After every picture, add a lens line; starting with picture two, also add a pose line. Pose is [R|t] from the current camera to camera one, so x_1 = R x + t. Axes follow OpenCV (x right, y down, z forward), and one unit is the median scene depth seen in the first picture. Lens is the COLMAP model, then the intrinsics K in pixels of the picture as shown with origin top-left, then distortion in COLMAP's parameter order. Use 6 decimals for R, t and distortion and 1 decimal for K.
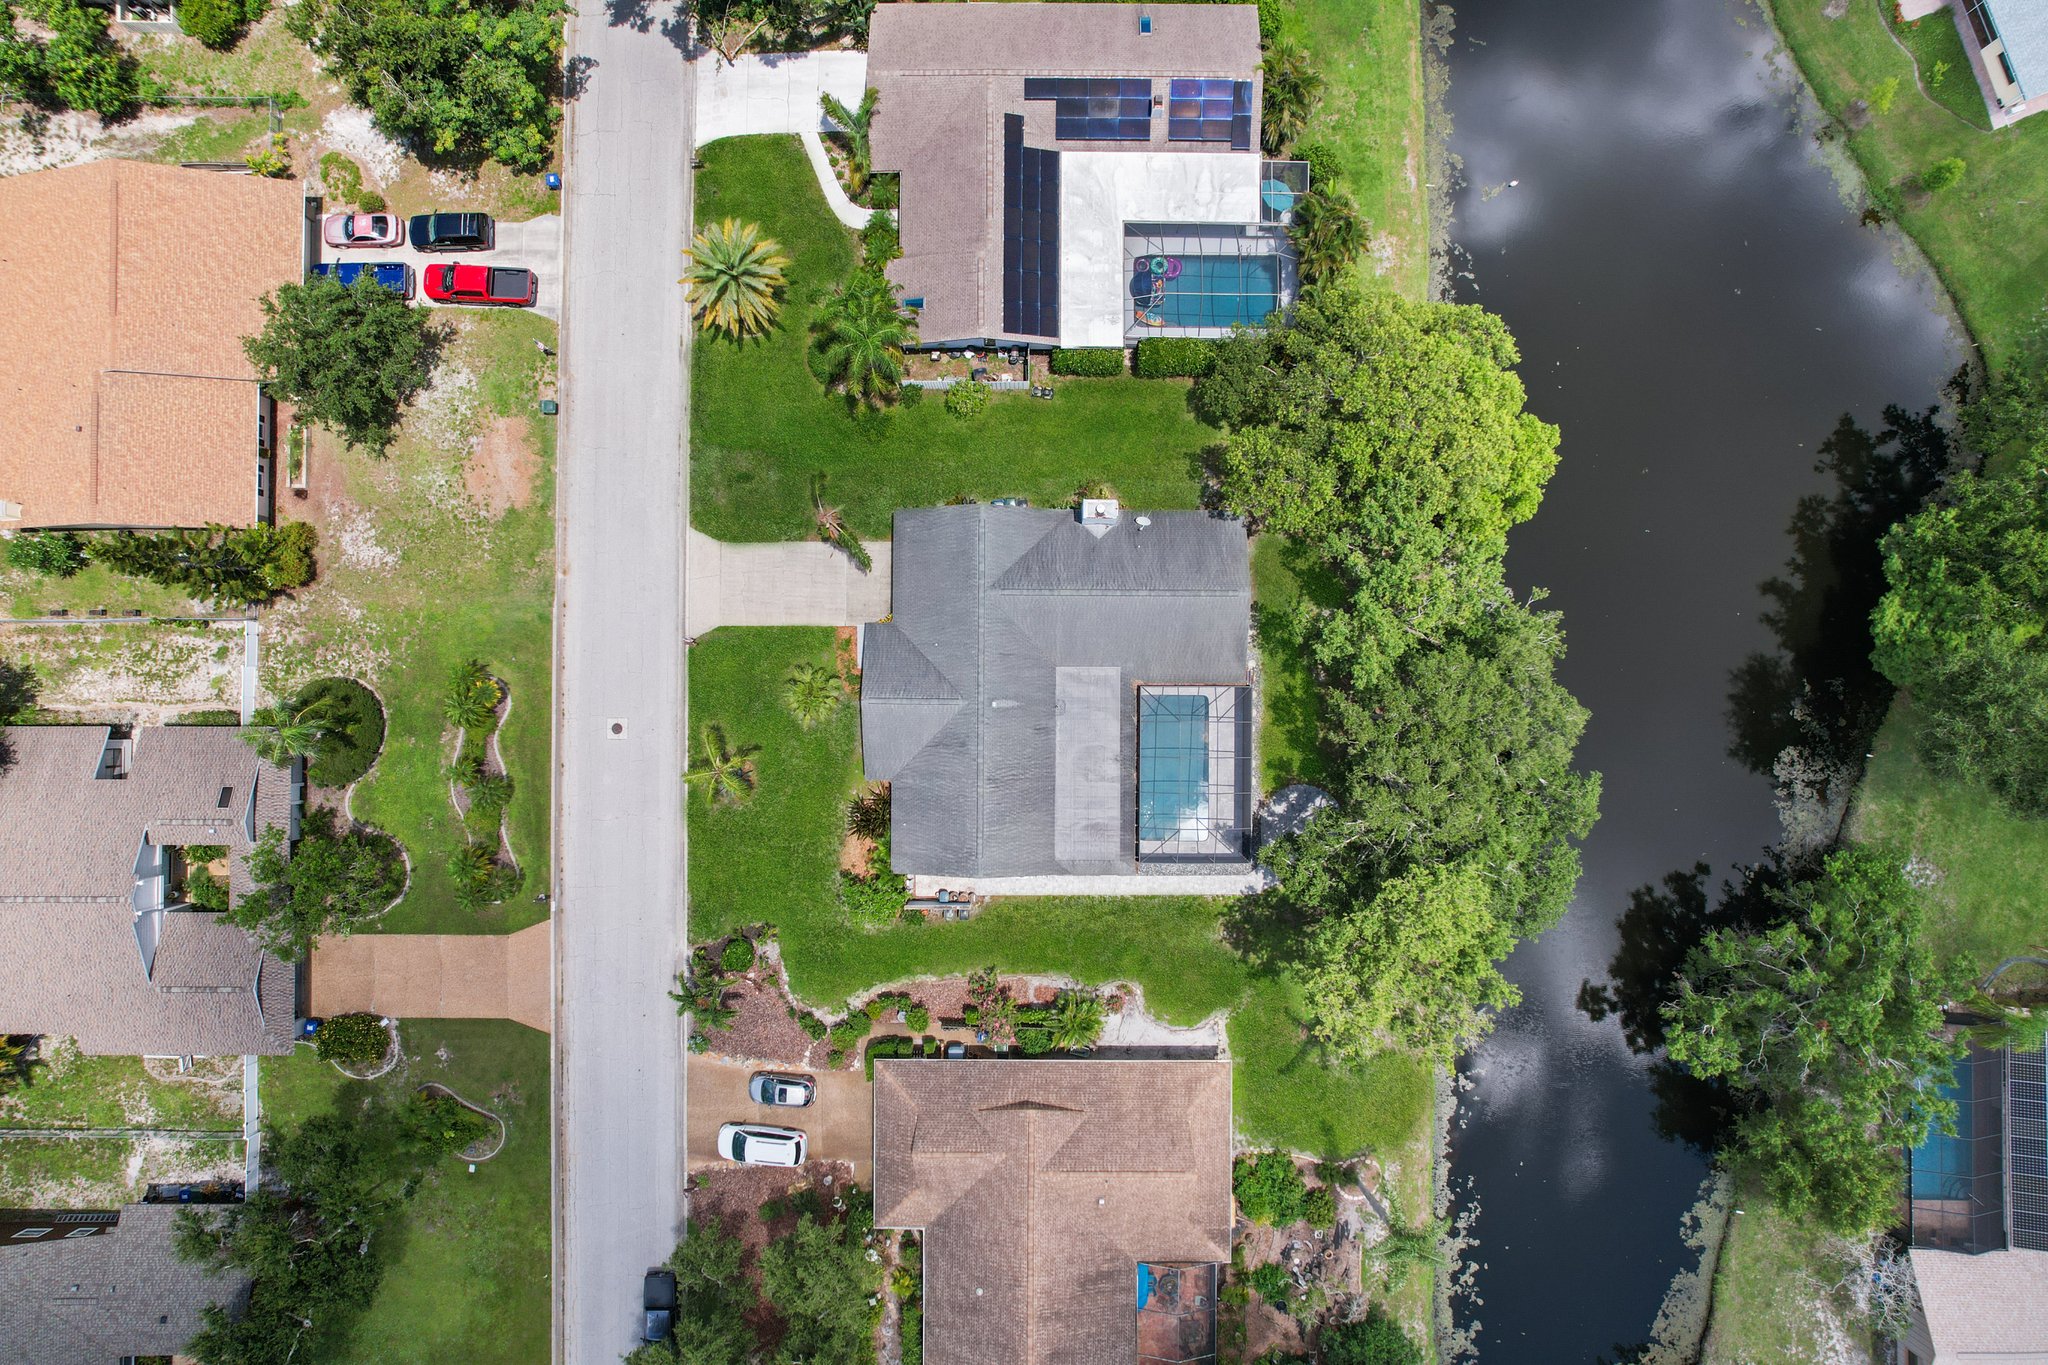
lens RADIAL K [[1315.6, 0, 1027.7], [0, 1315.6, 692.8], [0, 0, 1]] dist [-0.089210, 0.084439]
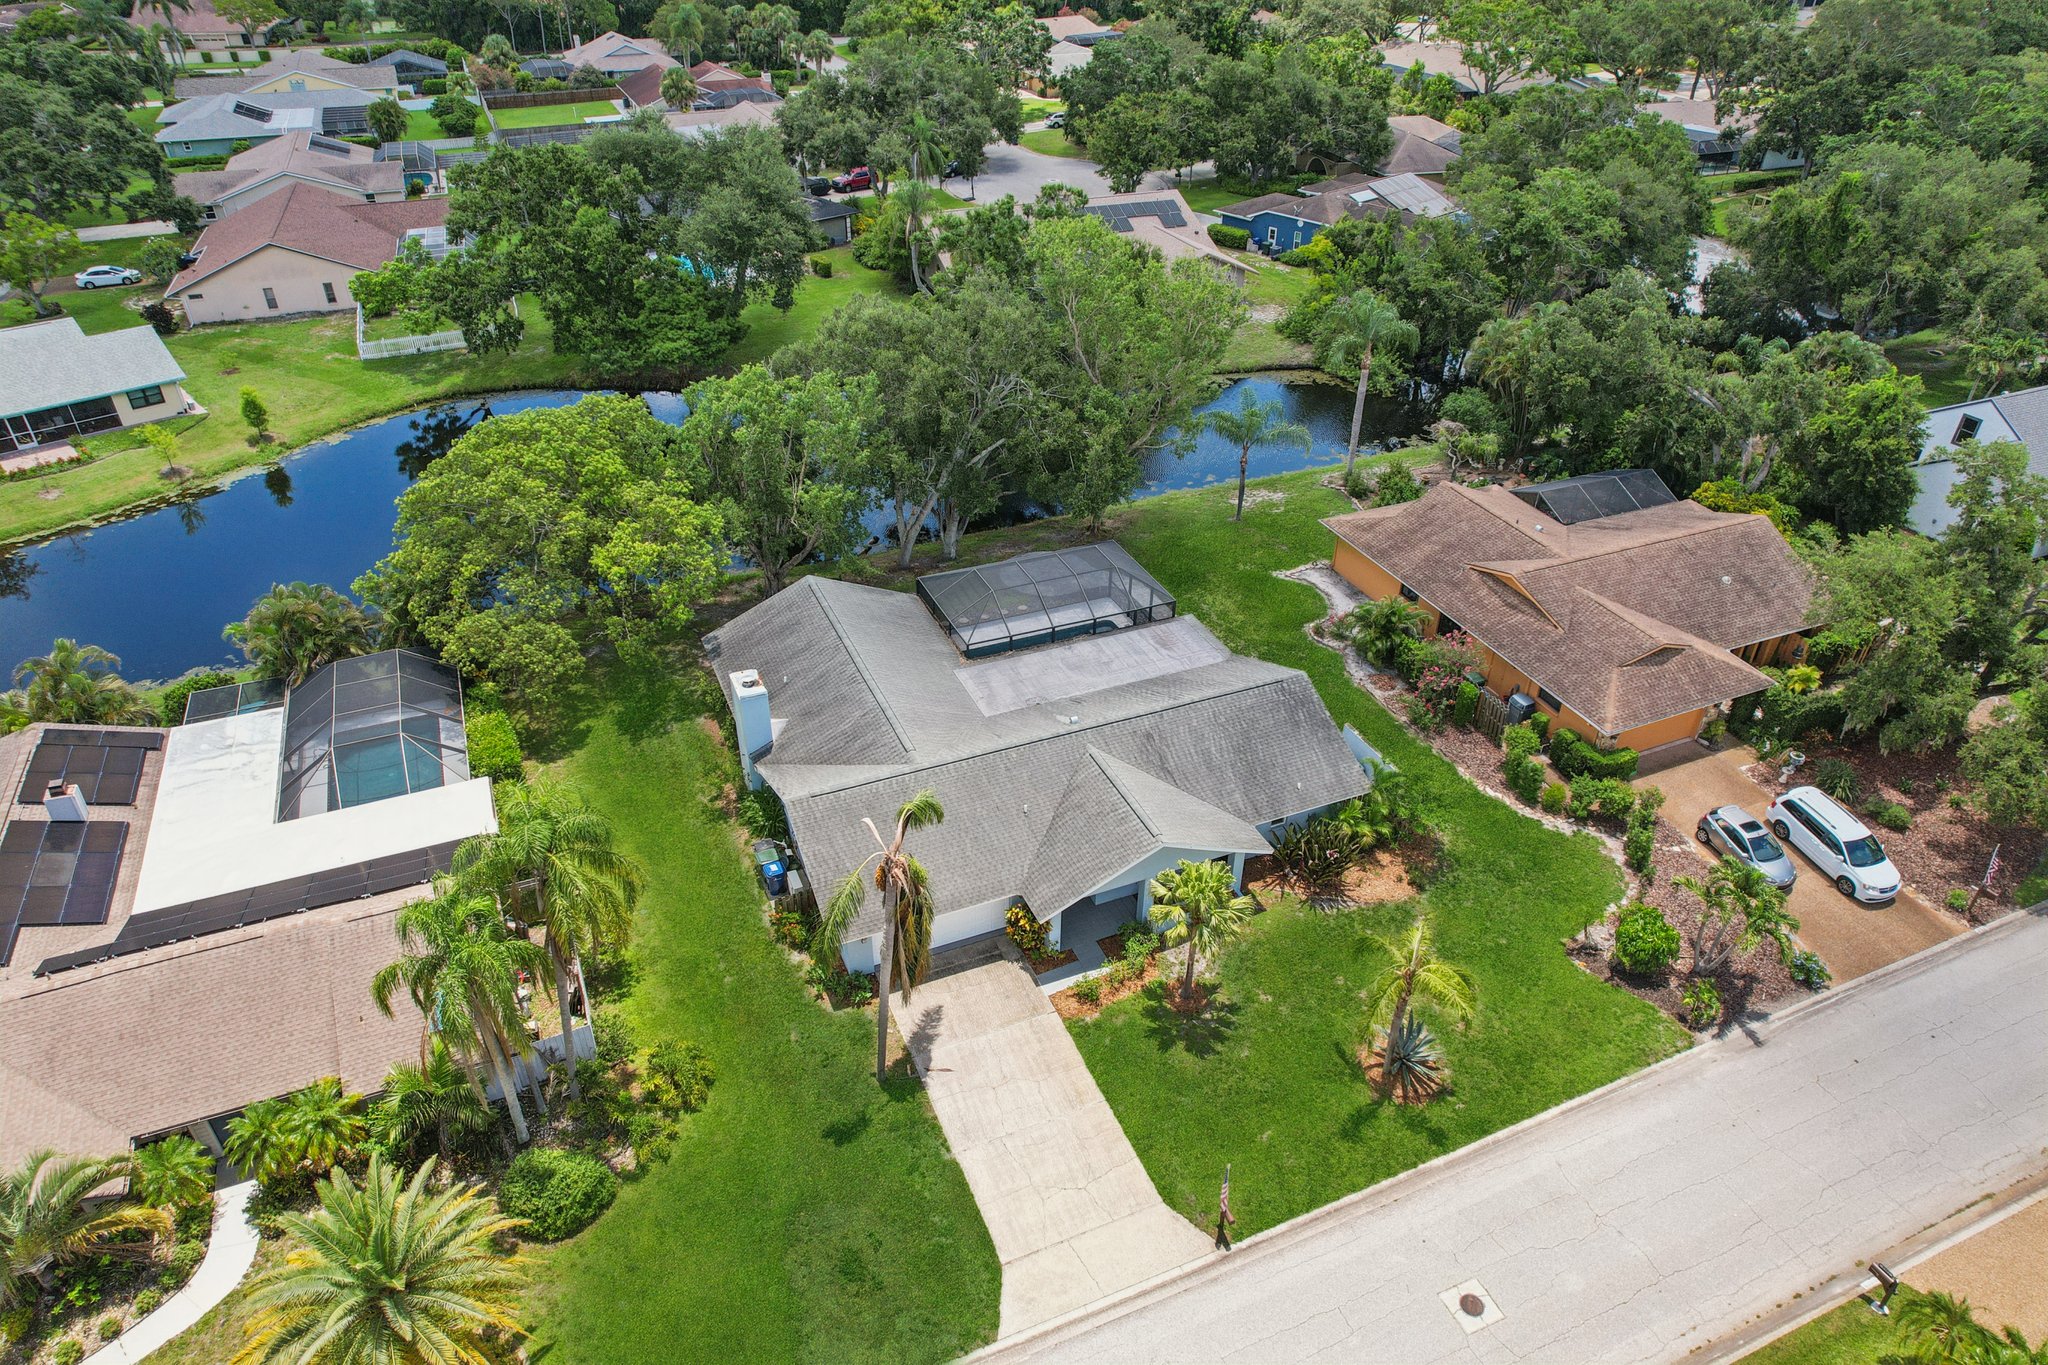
lens RADIAL K [[1315.6, 0, 1027.7], [0, 1315.6, 692.8], [0, 0, 1]] dist [-0.089210, 0.084439]
pose [[-0.400742, -0.509180, 0.761671, -0.507383], [0.915764, -0.197232, 0.349966, -0.238521], [-0.027970, 0.837756, 0.545327, 0.611921]]
